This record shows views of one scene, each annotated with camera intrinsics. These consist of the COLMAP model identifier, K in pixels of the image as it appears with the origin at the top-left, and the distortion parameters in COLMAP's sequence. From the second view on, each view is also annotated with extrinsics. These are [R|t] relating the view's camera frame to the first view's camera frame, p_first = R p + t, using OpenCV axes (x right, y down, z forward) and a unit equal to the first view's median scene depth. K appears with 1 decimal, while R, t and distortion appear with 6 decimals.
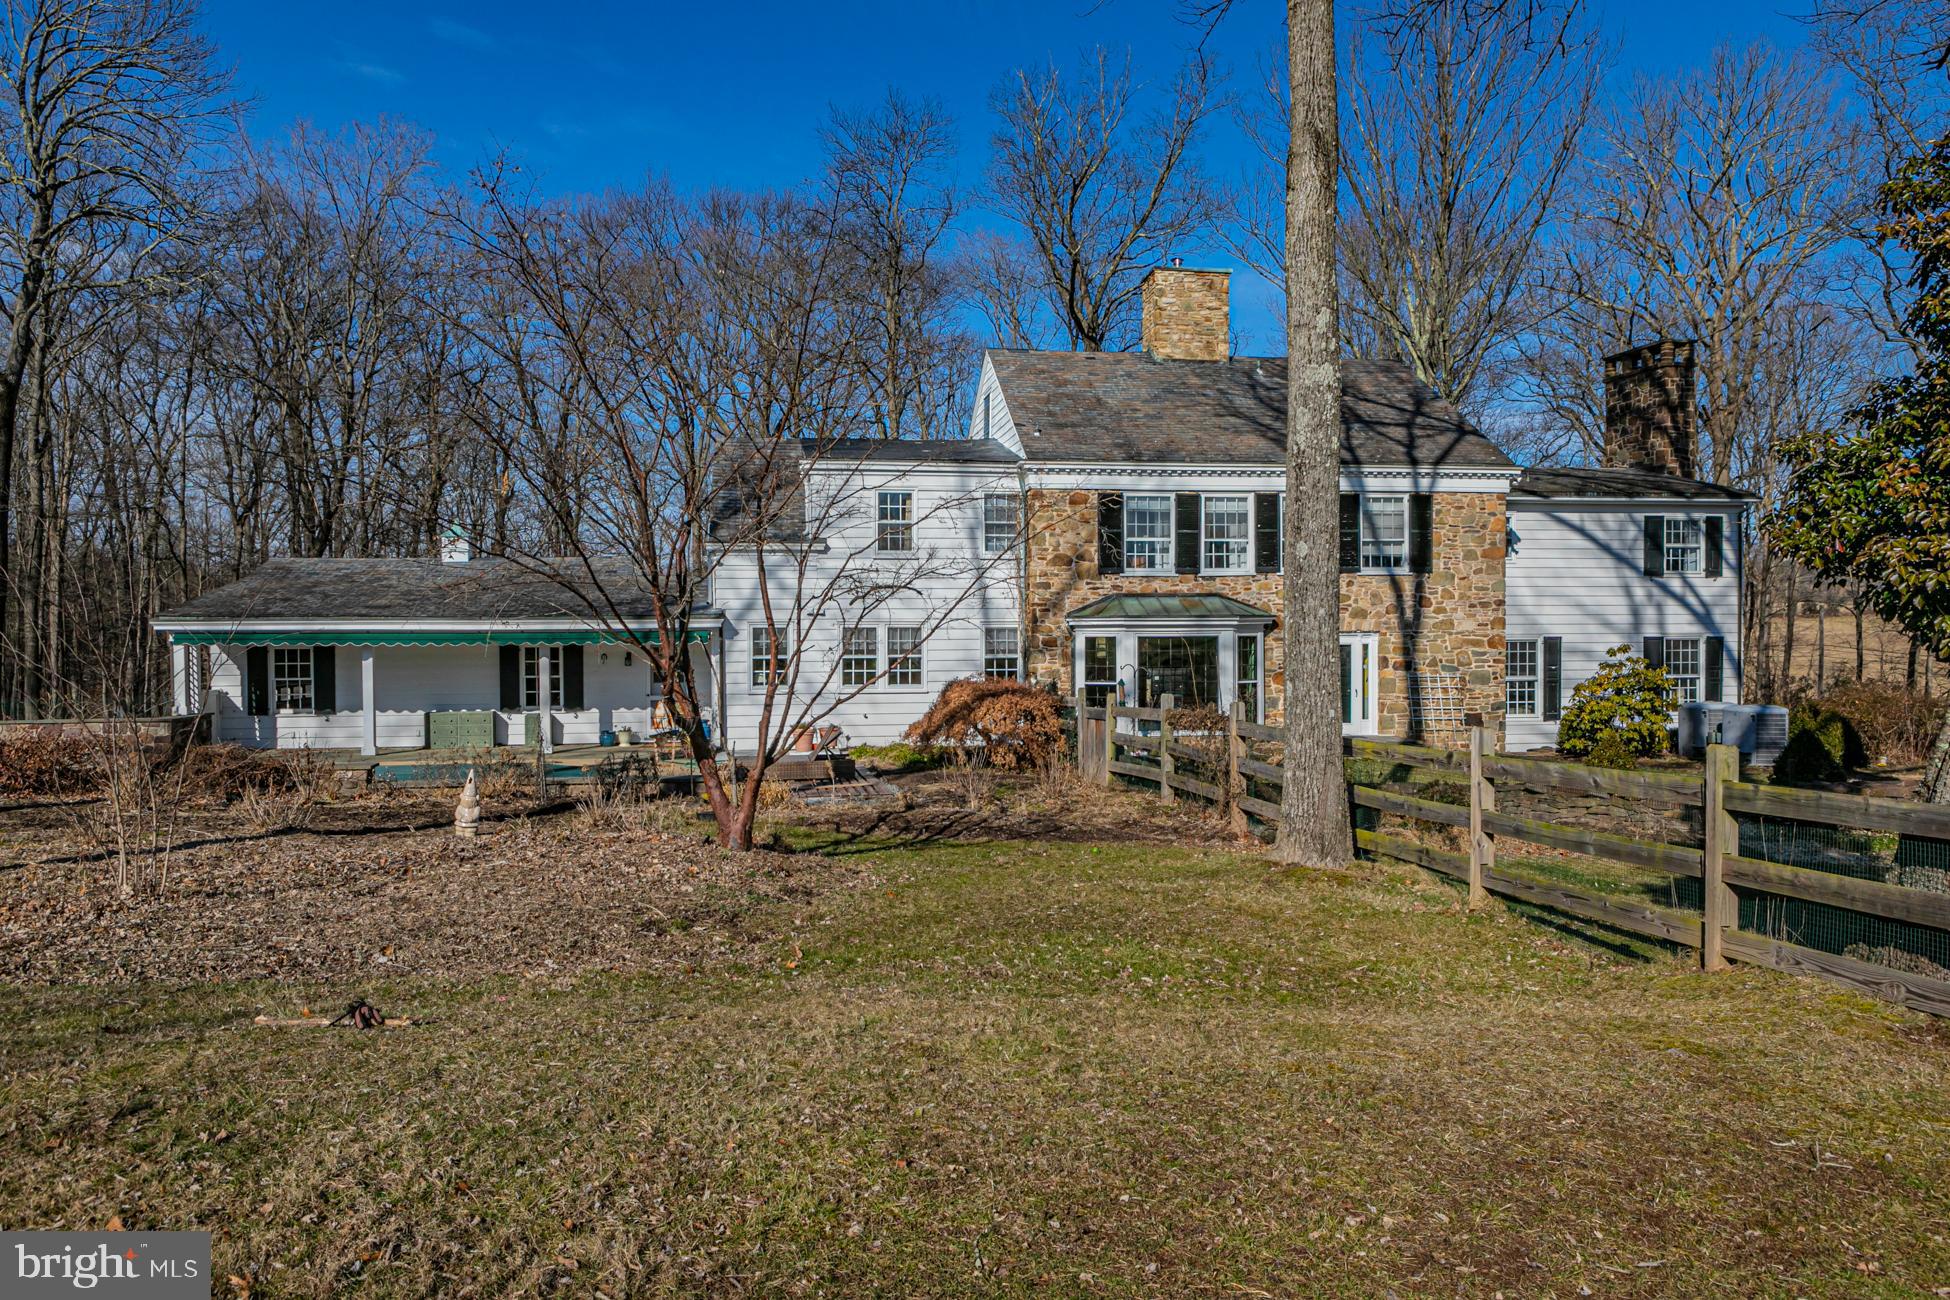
lens RADIAL K [[1526.9, 0, 964.6], [0, 1526.9, 652.1], [0, 0, 1]] dist [-0.055051, 0.007929]
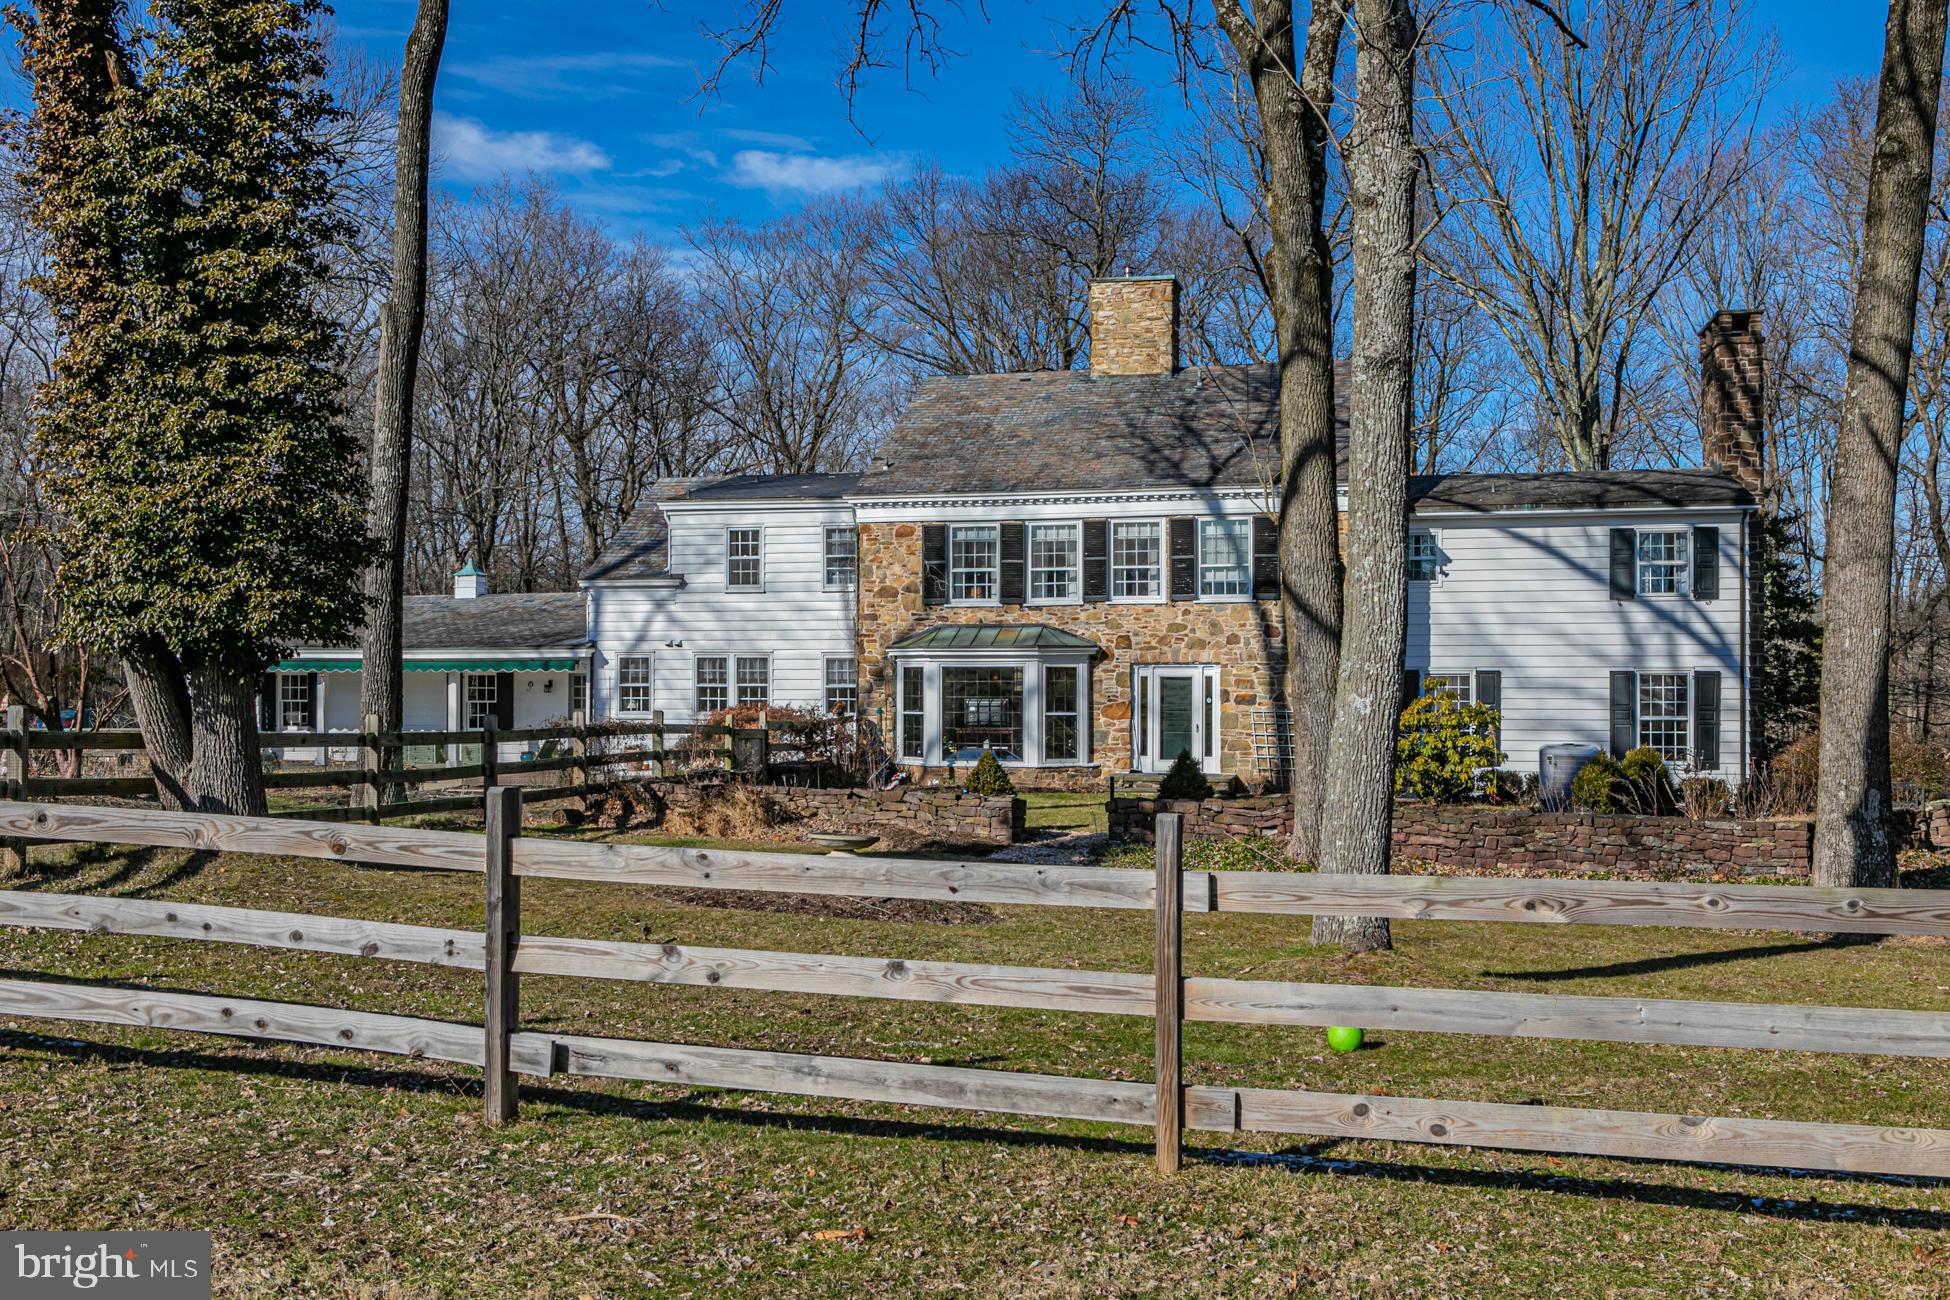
lens RADIAL K [[1937.9, 0, 967.7], [0, 1937.9, 641.4], [0, 0, 1]] dist [0.012316, 0.000000]
pose [[0.913366, -0.001013, -0.407137, 0.629657], [-0.009631, 0.999663, -0.024094, 0.003319], [0.407025, 0.025928, 0.913049, -0.157529]]
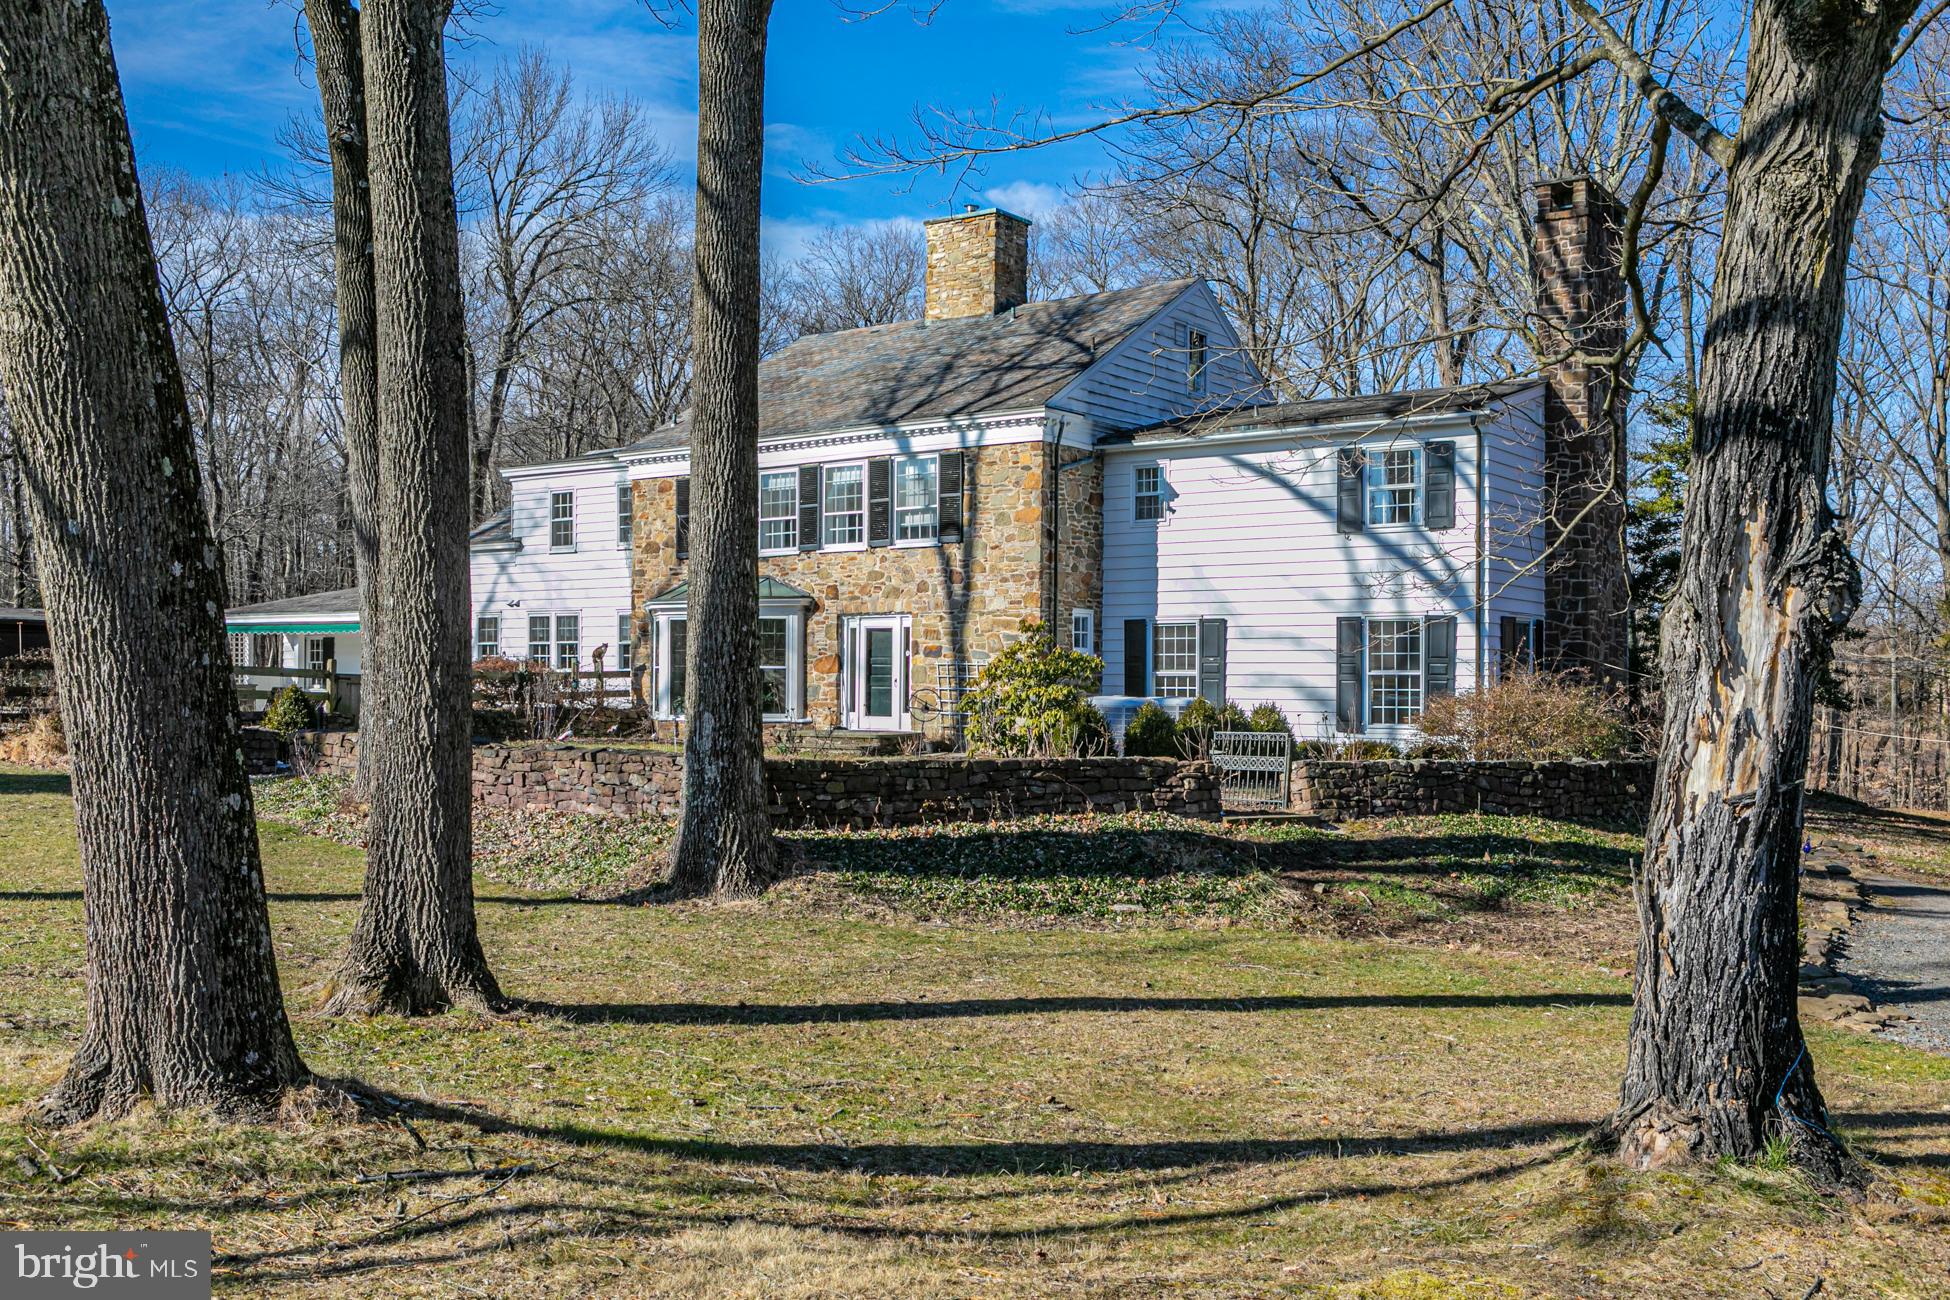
lens RADIAL K [[1808.8, 0, 979.7], [0, 1808.8, 653.7], [0, 0, 1]] dist [0.010350, 0.000000]
pose [[0.685611, -0.001998, -0.727965, 1.080435], [-0.015029, 0.999744, -0.016899, 0.027579], [0.727813, 0.022526, 0.685406, 0.325315]]
